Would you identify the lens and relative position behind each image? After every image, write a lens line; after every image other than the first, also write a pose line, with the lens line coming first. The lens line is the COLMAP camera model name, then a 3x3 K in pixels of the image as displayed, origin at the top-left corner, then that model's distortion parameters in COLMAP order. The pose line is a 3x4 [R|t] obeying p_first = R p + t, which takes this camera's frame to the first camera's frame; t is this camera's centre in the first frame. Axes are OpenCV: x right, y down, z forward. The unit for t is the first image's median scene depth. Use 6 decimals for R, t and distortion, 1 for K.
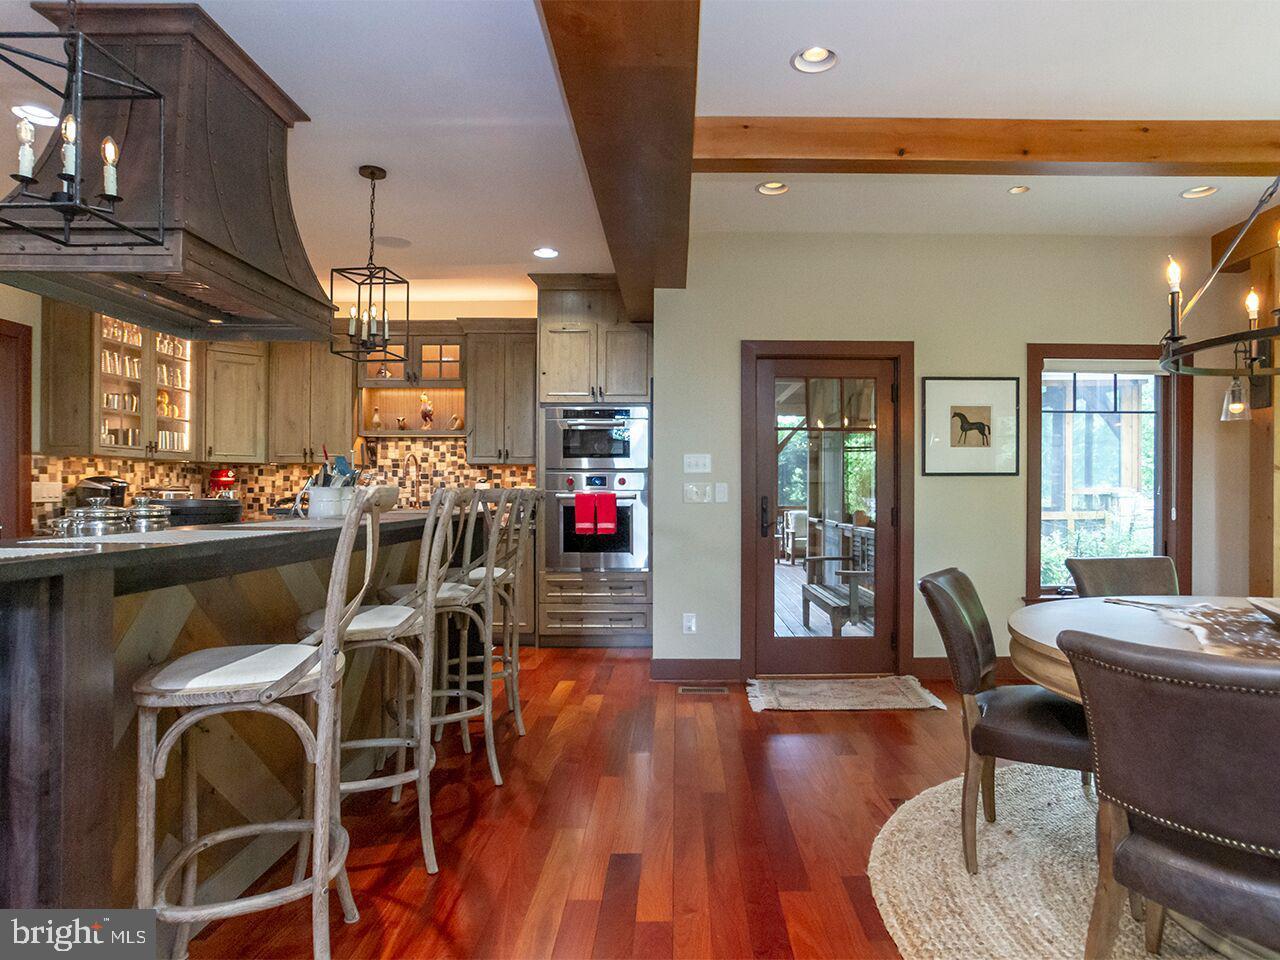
lens RADIAL K [[777.0, 0, 582.7], [0, 777.0, 492.4], [0, 0, 1]] dist [-0.065954, 0.049962]
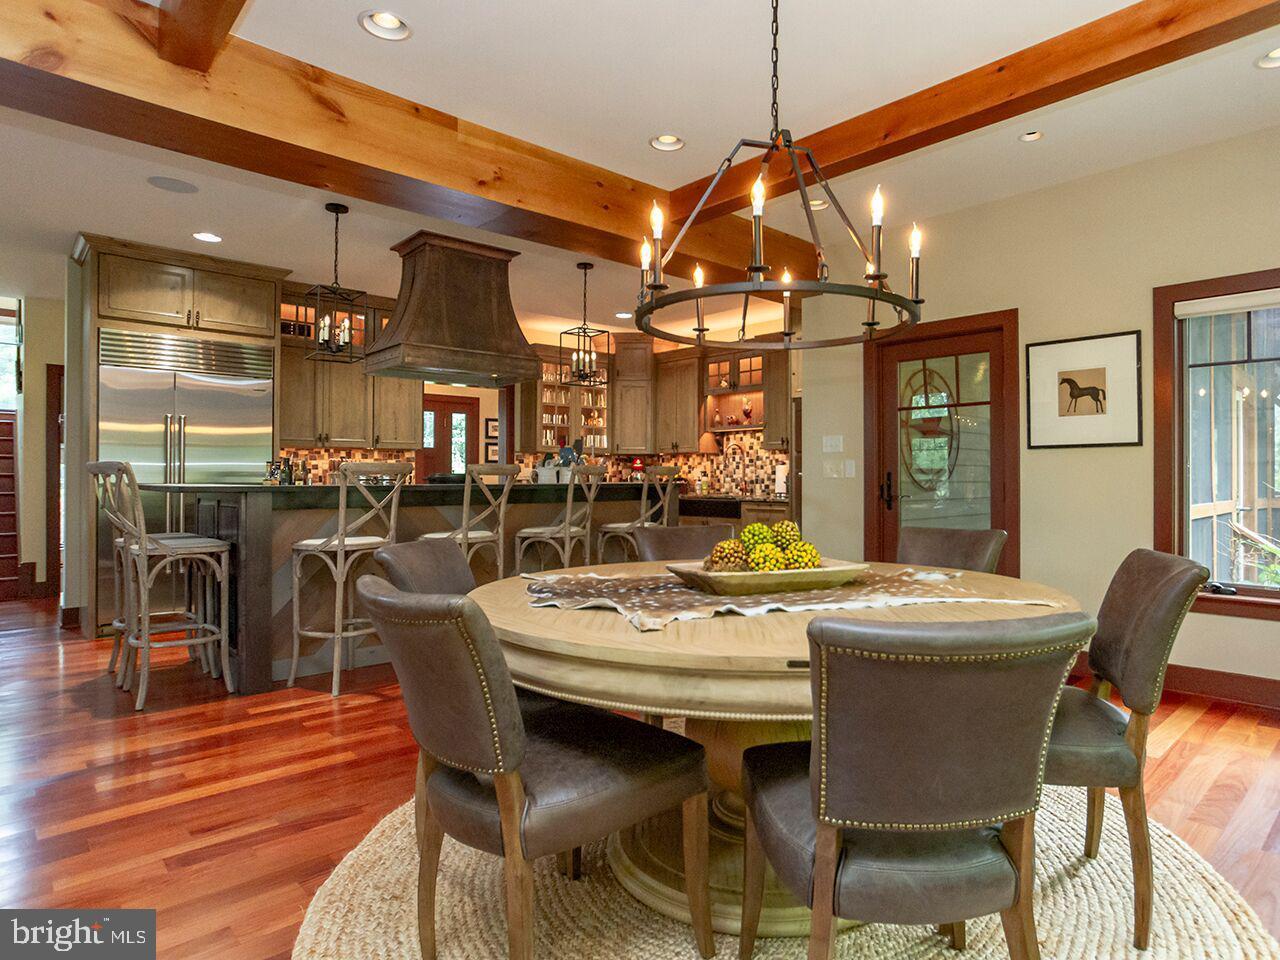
lens RADIAL K [[750.0, 0, 669.5], [0, 750.0, 473.8], [0, 0, 1]] dist [-0.051439, 0.045262]
pose [[0.695332, -0.007971, -0.718645, 0.619806], [0.001965, 0.999956, -0.009190, 0.012657], [0.718686, 0.004978, 0.695317, 0.041083]]
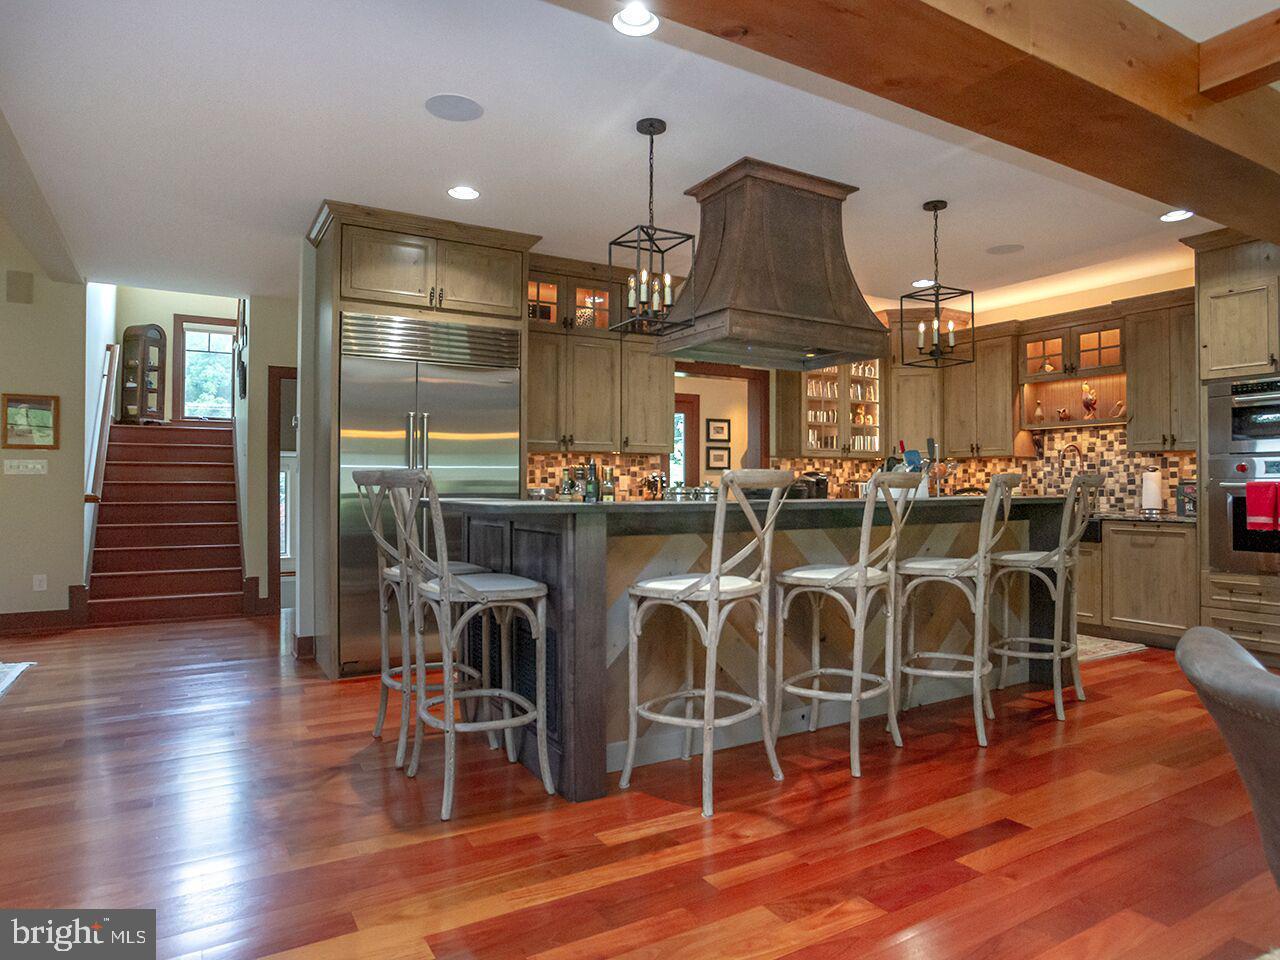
lens RADIAL K [[745.7, 0, 640.0], [0, 745.7, 480.0], [0, 0, 1]] dist [-0.084121, 0.059429]
pose [[0.549276, -0.009511, -0.835587, 0.267377], [0.000649, 0.999940, -0.010955, 0.006862], [0.835641, 0.005475, 0.549249, 0.007673]]
